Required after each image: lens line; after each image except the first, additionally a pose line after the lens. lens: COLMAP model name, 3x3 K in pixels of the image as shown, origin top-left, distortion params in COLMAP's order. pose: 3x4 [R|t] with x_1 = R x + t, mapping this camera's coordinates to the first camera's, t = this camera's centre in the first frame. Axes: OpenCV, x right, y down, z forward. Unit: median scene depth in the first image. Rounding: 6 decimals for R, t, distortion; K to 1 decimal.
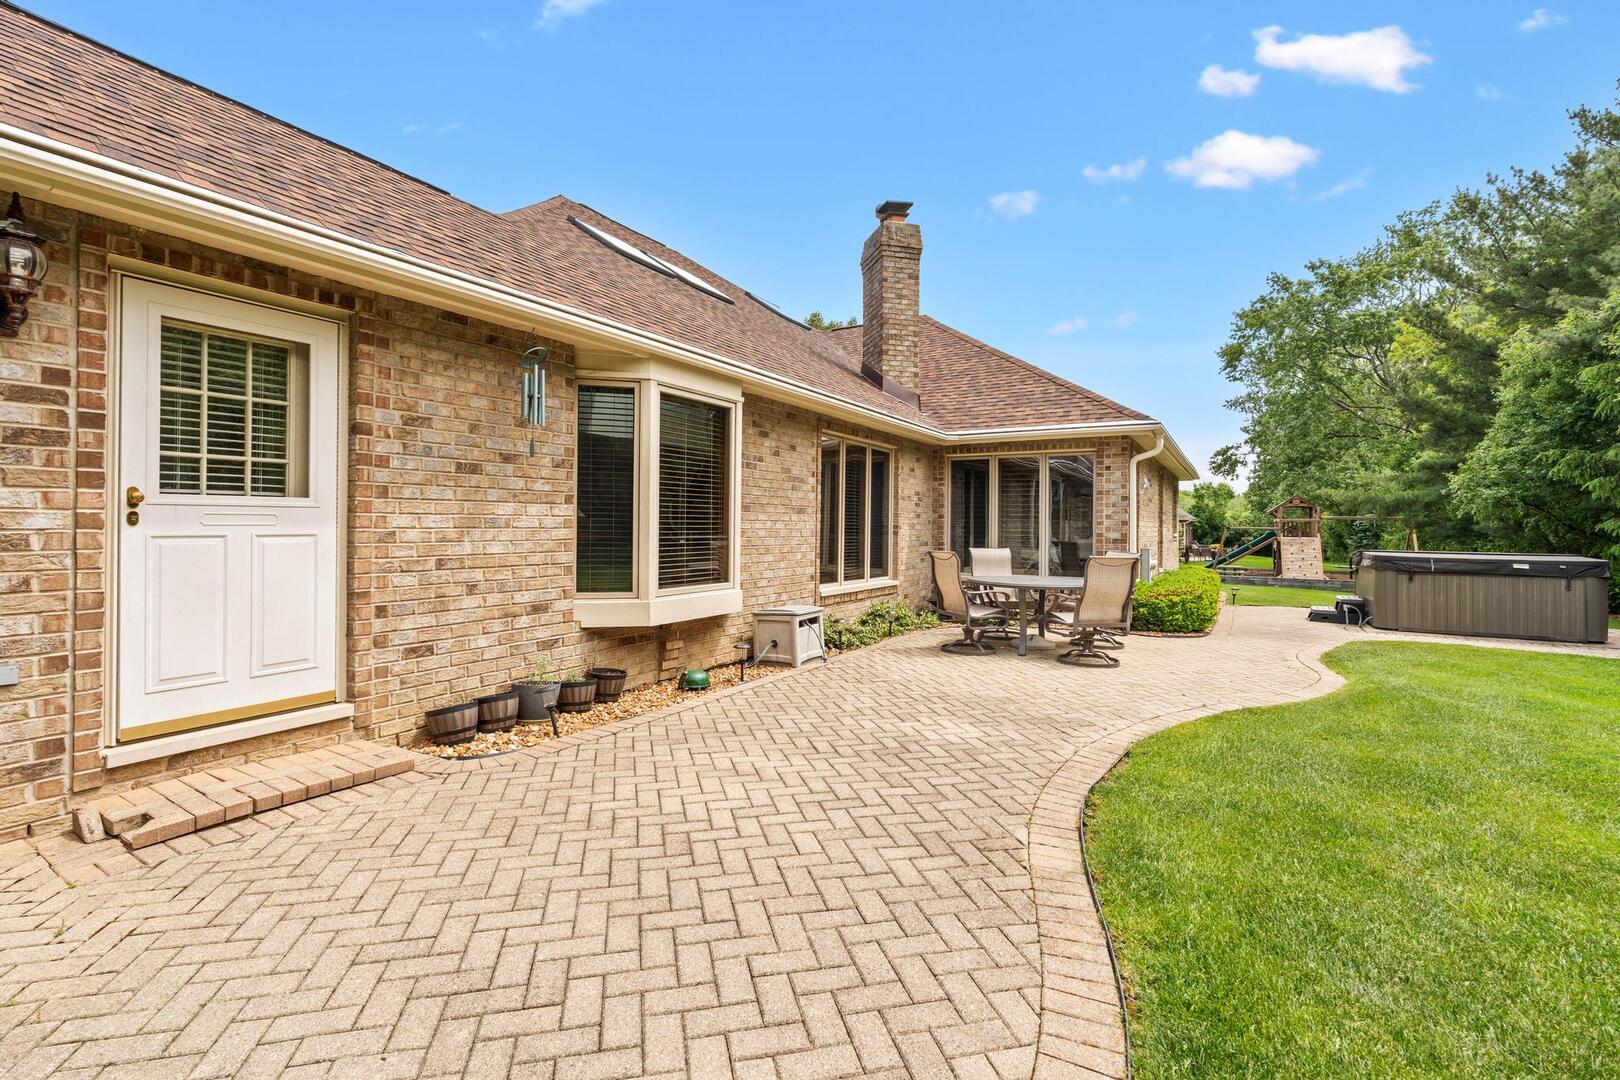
lens RADIAL K [[726.1, 0, 802.7], [0, 726.1, 531.3], [0, 0, 1]] dist [-0.007835, -0.000422]
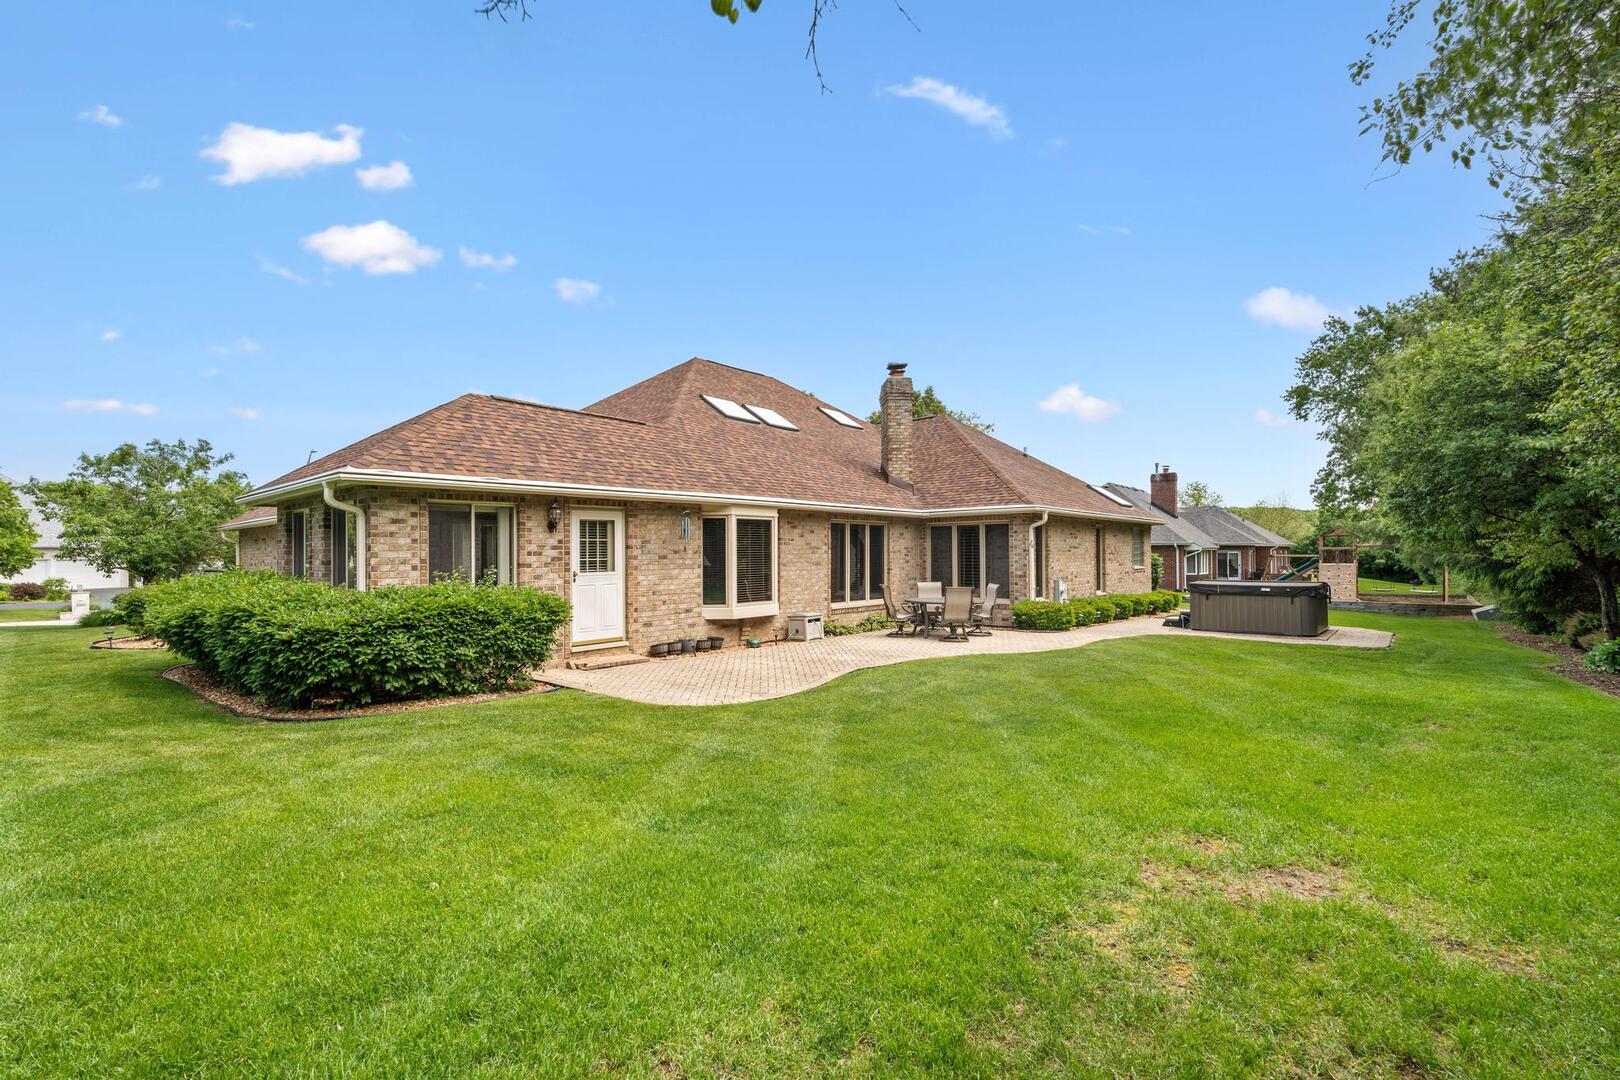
lens RADIAL K [[726.1, 0, 813.6], [0, 726.1, 551.2], [0, 0, 1]] dist [-0.007835, -0.000422]
pose [[0.985750, -0.017596, -0.167295, 0.386176], [0.015775, 0.999801, -0.012206, -0.048903], [0.167476, 0.009393, 0.985831, -1.114178]]
